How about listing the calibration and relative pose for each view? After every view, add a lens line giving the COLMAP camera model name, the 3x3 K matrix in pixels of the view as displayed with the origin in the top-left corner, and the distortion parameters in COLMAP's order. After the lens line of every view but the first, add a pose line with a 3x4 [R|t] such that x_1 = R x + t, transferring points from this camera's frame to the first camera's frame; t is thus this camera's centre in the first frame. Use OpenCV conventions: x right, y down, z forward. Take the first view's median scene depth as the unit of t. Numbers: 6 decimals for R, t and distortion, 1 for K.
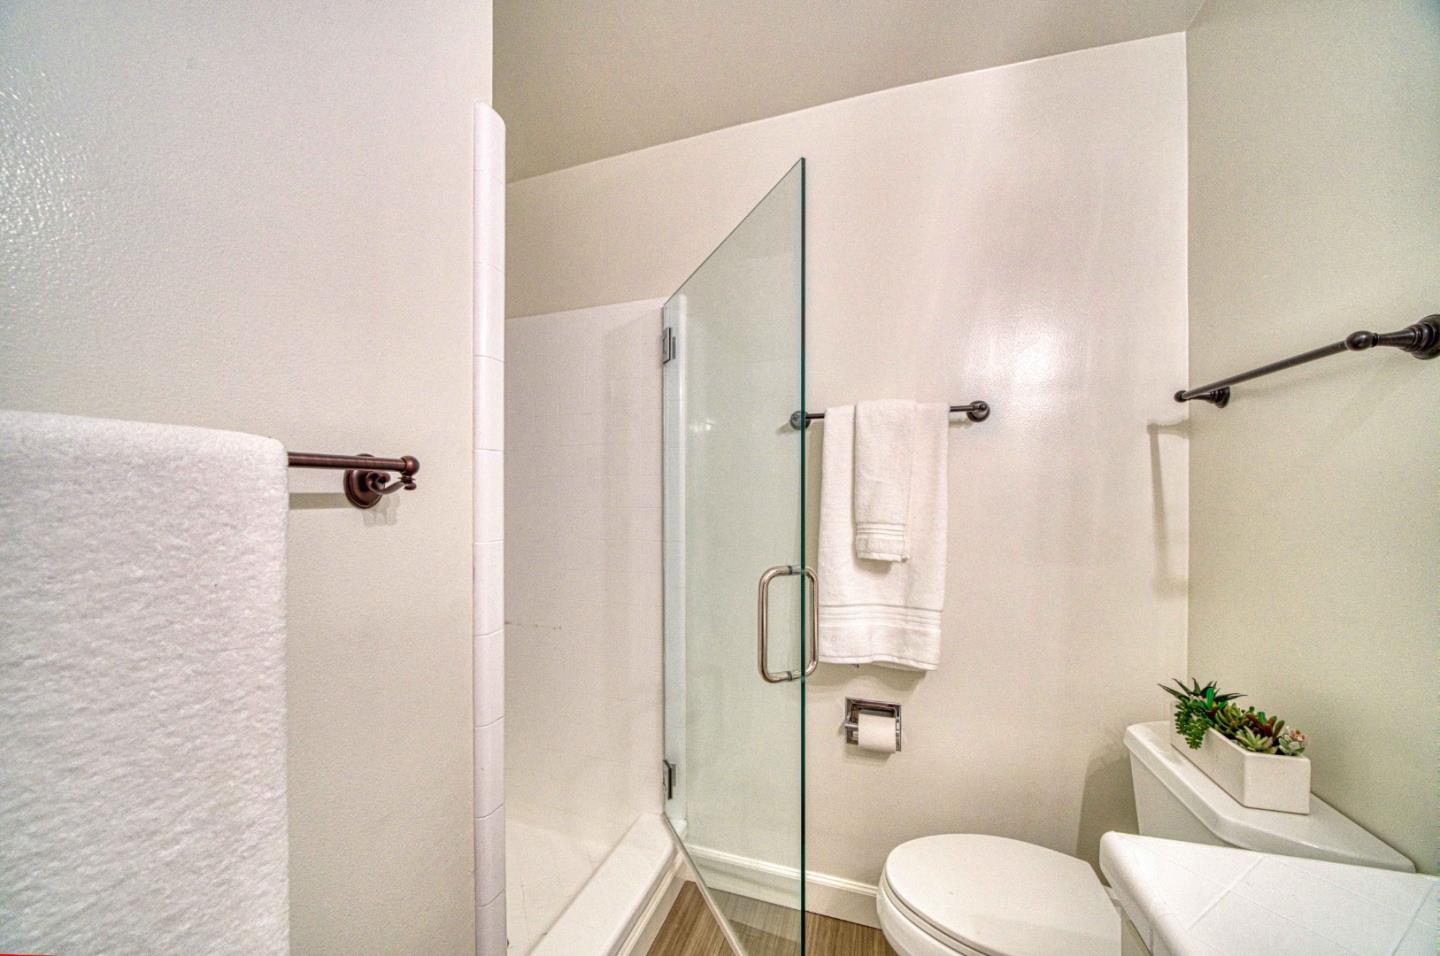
lens RADIAL K [[552.8, 0, 719.7], [0, 552.8, 479.0], [0, 0, 1]] dist [-0.009227, 0.000294]
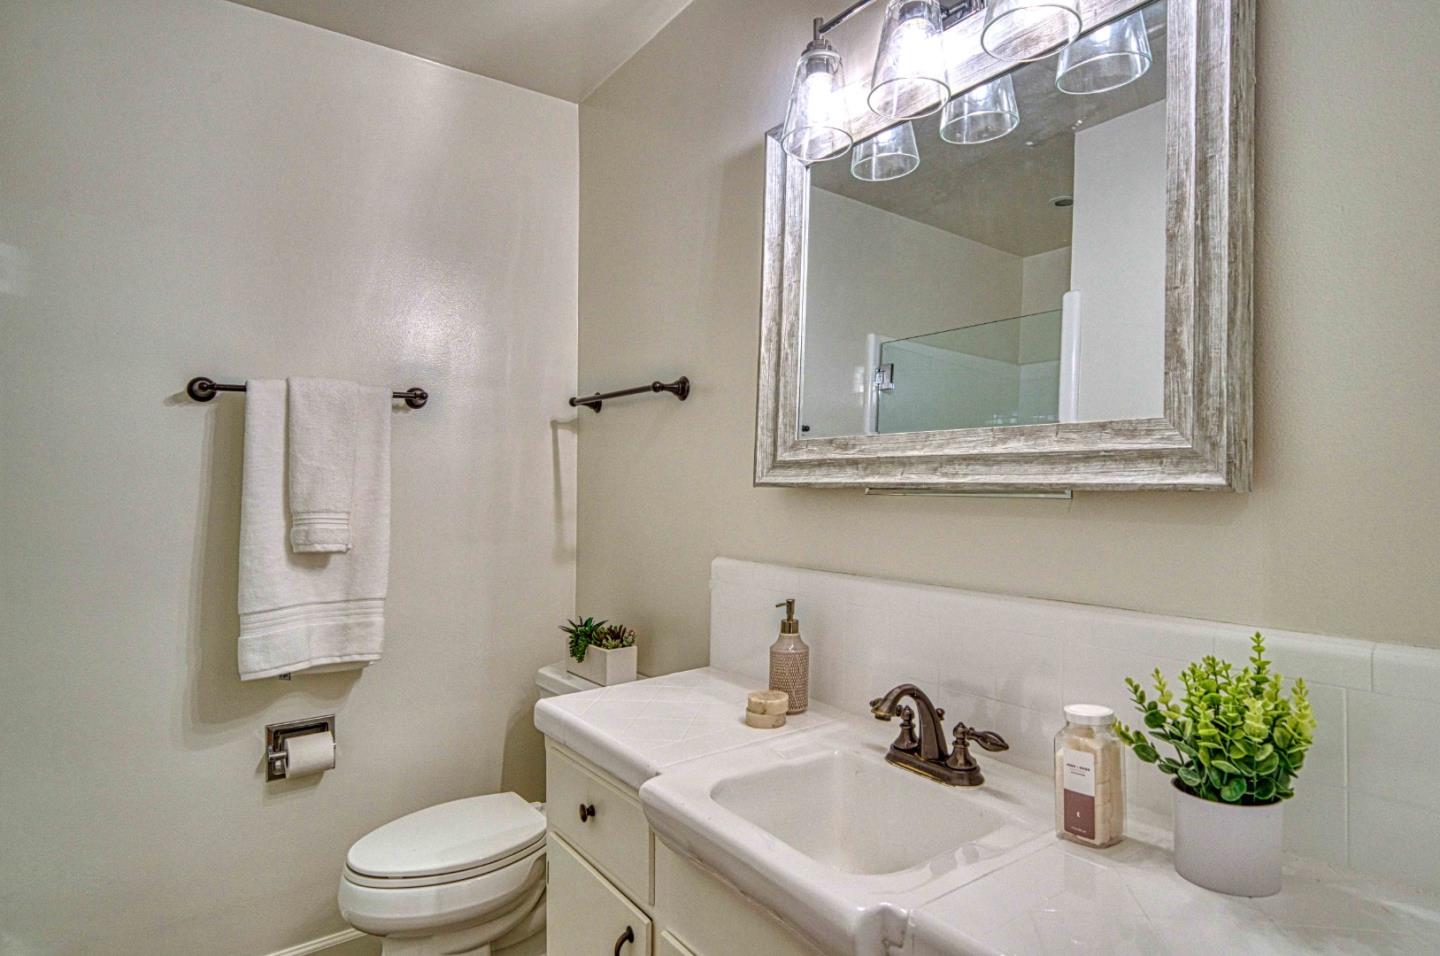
lens RADIAL K [[775.3, 0, 720.0], [0, 775.3, 478.0], [0, 0, 1]] dist [-0.152286, -0.000408]
pose [[0.627835, -0.003518, 0.778339, -0.255857], [-0.010236, 0.999866, 0.012776, -0.000180], [-0.778279, -0.015989, 0.627714, -0.295947]]
